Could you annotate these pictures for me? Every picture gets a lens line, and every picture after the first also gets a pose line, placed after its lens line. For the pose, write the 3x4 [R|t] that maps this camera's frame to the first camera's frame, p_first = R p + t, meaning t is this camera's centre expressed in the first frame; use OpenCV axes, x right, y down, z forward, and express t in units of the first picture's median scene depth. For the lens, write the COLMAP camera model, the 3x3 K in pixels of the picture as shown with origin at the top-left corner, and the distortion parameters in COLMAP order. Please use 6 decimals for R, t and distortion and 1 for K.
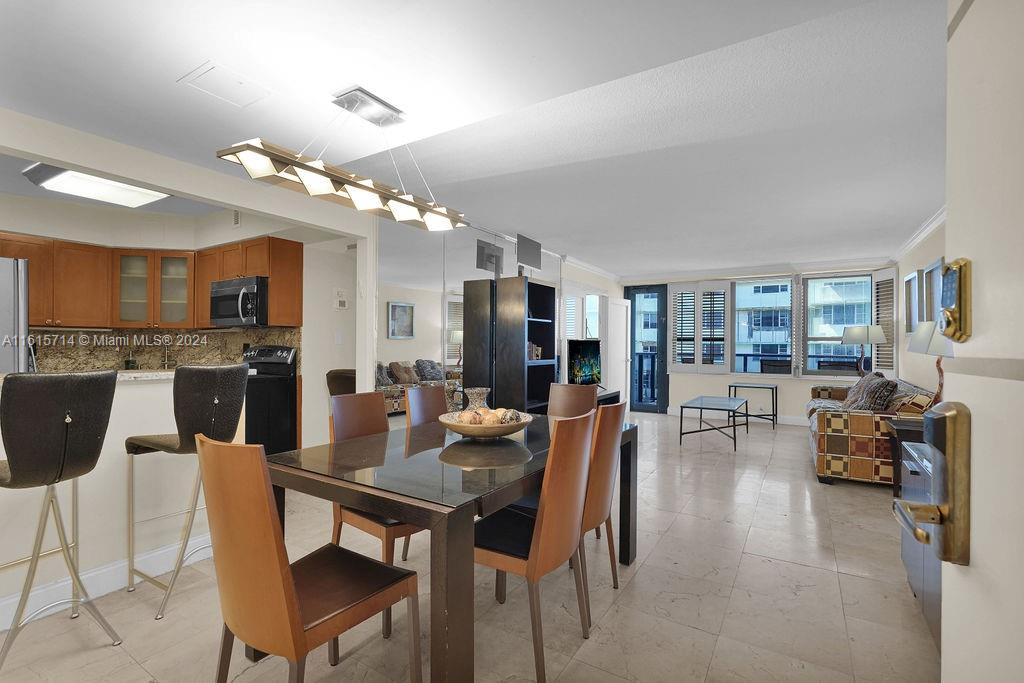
lens RADIAL K [[460.9, 0, 512.0], [0, 460.9, 341.5], [0, 0, 1]] dist [-0.022842, 0.011321]
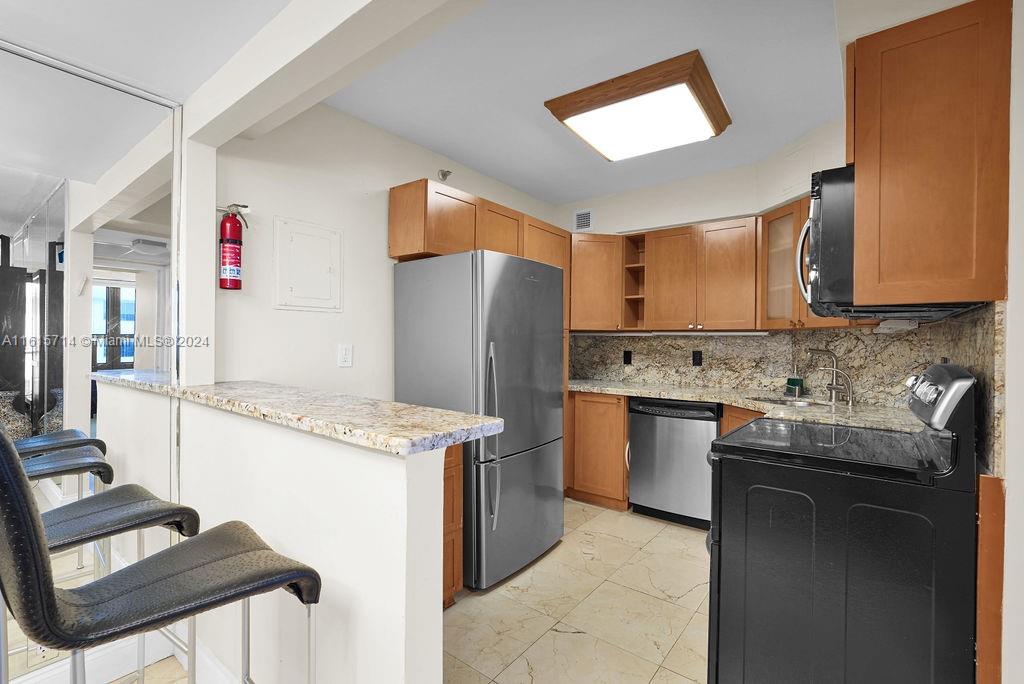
lens RADIAL K [[467.2, 0, 514.3], [0, 467.2, 343.9], [0, 0, 1]] dist [-0.016750, 0.009683]
pose [[-0.093910, -0.002488, -0.995578, -0.118716], [-0.003808, 0.999990, -0.002140, -0.005198], [0.995573, 0.003590, -0.093919, 0.582404]]
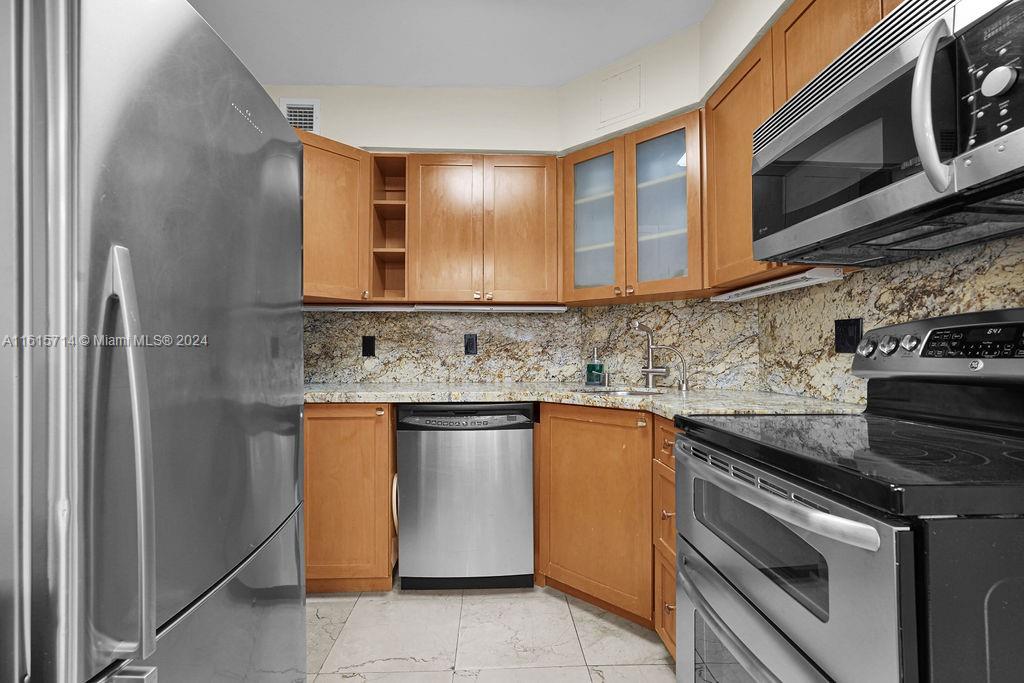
lens RADIAL K [[467.2, 0, 514.3], [0, 467.2, 343.4], [0, 0, 1]] dist [-0.016750, 0.009683]
pose [[0.572034, -0.021348, -0.819952, -0.389439], [0.010559, 0.999770, -0.018664, 0.022548], [0.820162, 0.002019, 0.572128, 0.536639]]
